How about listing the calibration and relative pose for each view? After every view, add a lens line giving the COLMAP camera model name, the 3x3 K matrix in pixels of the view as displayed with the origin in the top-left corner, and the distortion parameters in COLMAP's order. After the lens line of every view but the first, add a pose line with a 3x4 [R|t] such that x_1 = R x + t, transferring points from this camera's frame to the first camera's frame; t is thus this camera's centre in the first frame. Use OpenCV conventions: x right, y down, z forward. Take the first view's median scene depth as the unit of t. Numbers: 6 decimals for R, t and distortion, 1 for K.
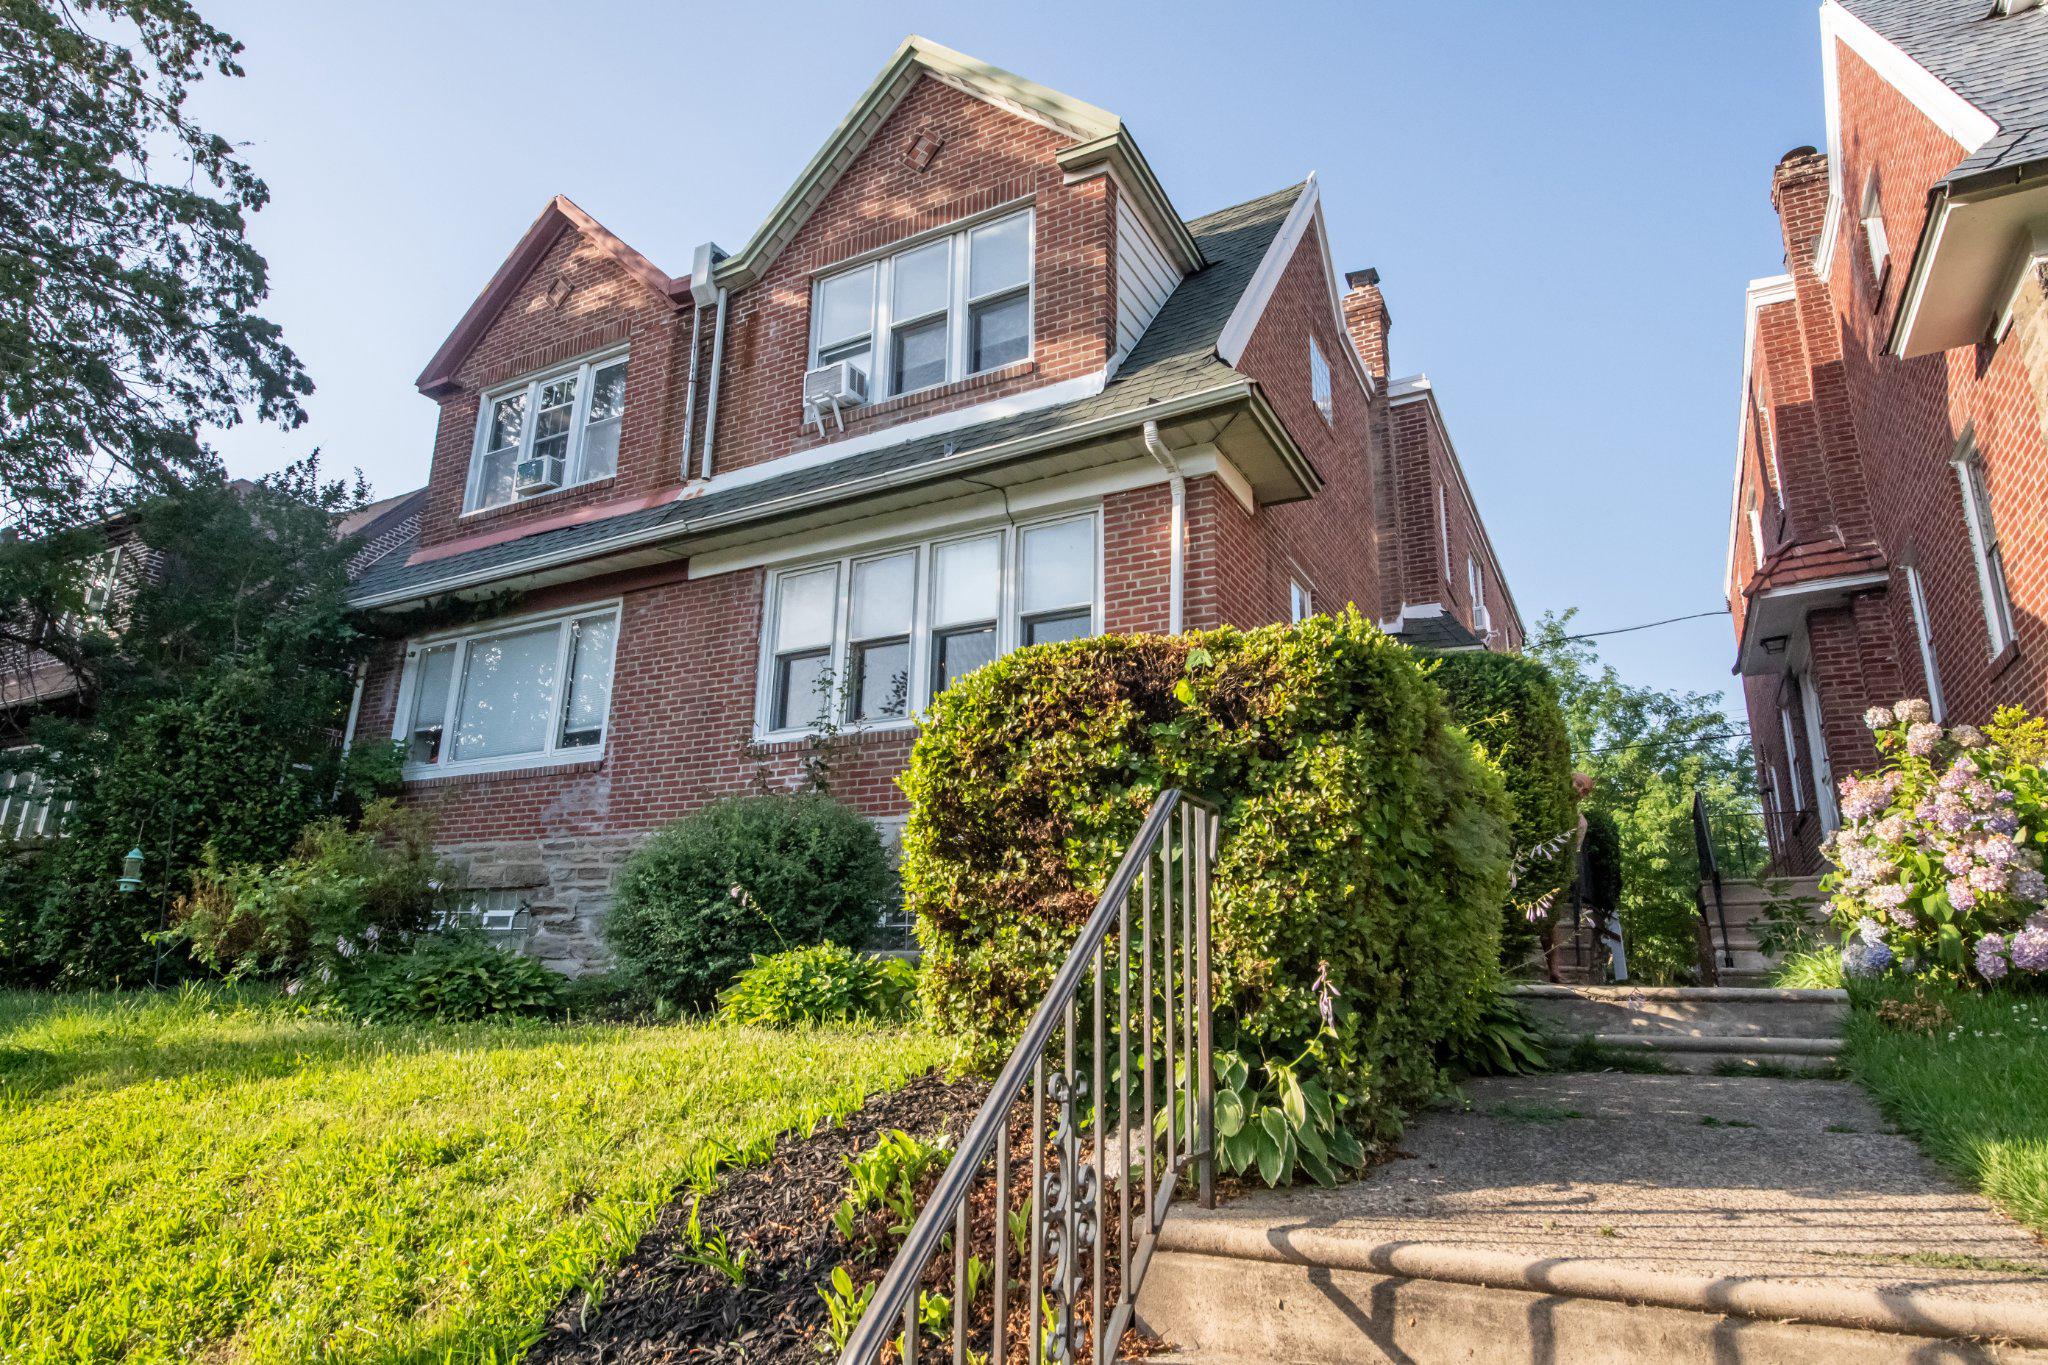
lens RADIAL K [[1184.1, 0, 1022.9], [0, 1184.1, 685.4], [0, 0, 1]] dist [-0.002310, 0.001523]
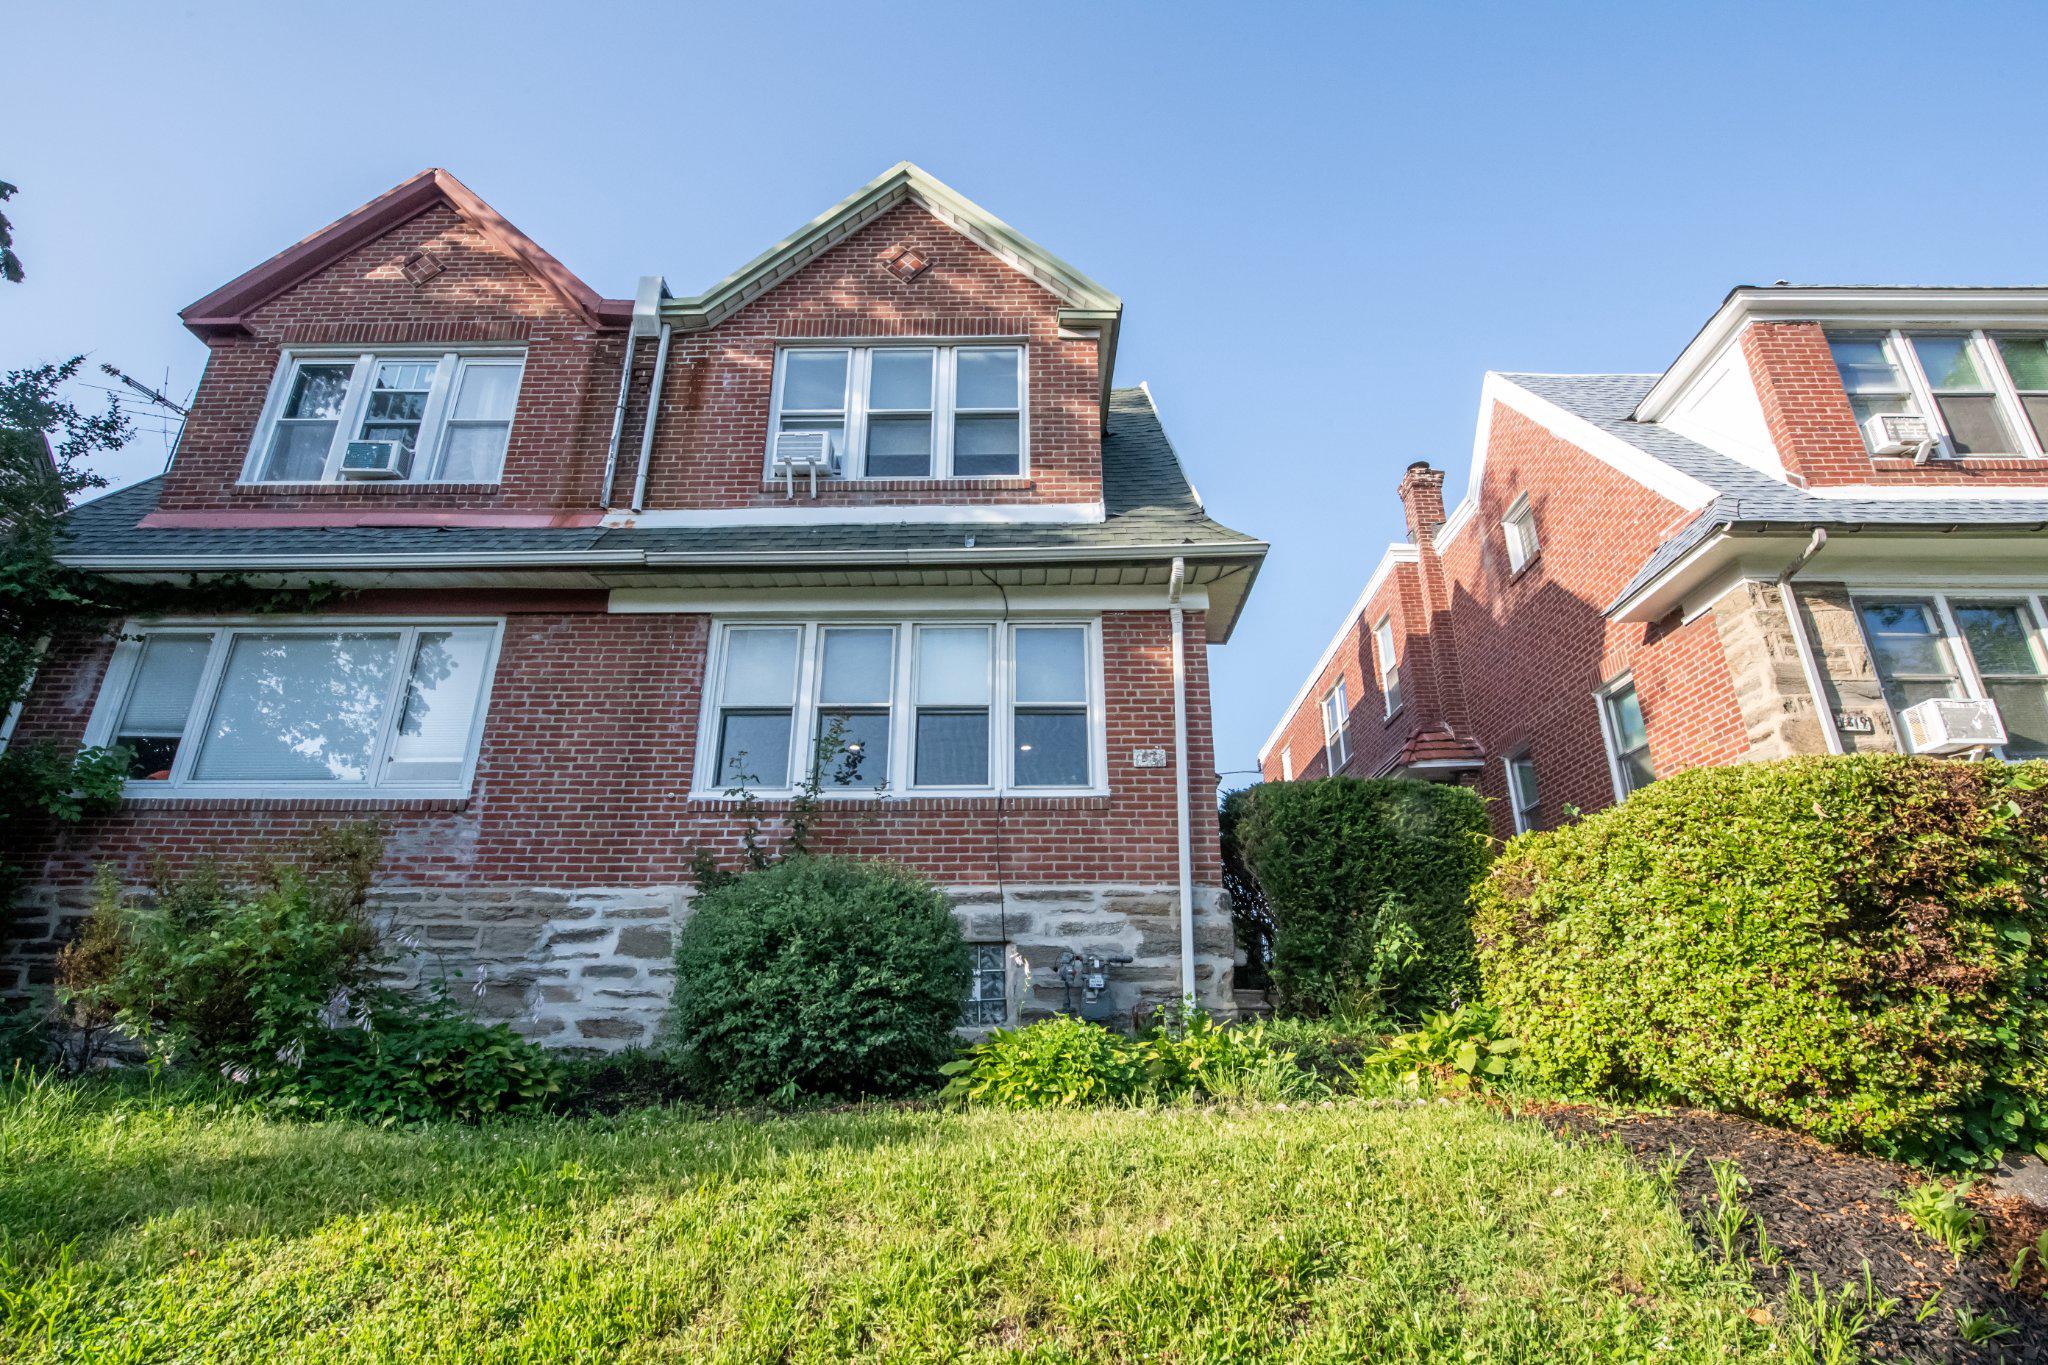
lens RADIAL K [[1039.4, 0, 1027.5], [0, 1039.4, 682.5], [0, 0, 1]] dist [-0.001040, -0.001060]
pose [[0.876844, 0.153671, 0.455554, -0.355588], [-0.105207, 0.985907, -0.130072, 0.035055], [-0.469122, 0.066126, 0.880654, 0.137002]]
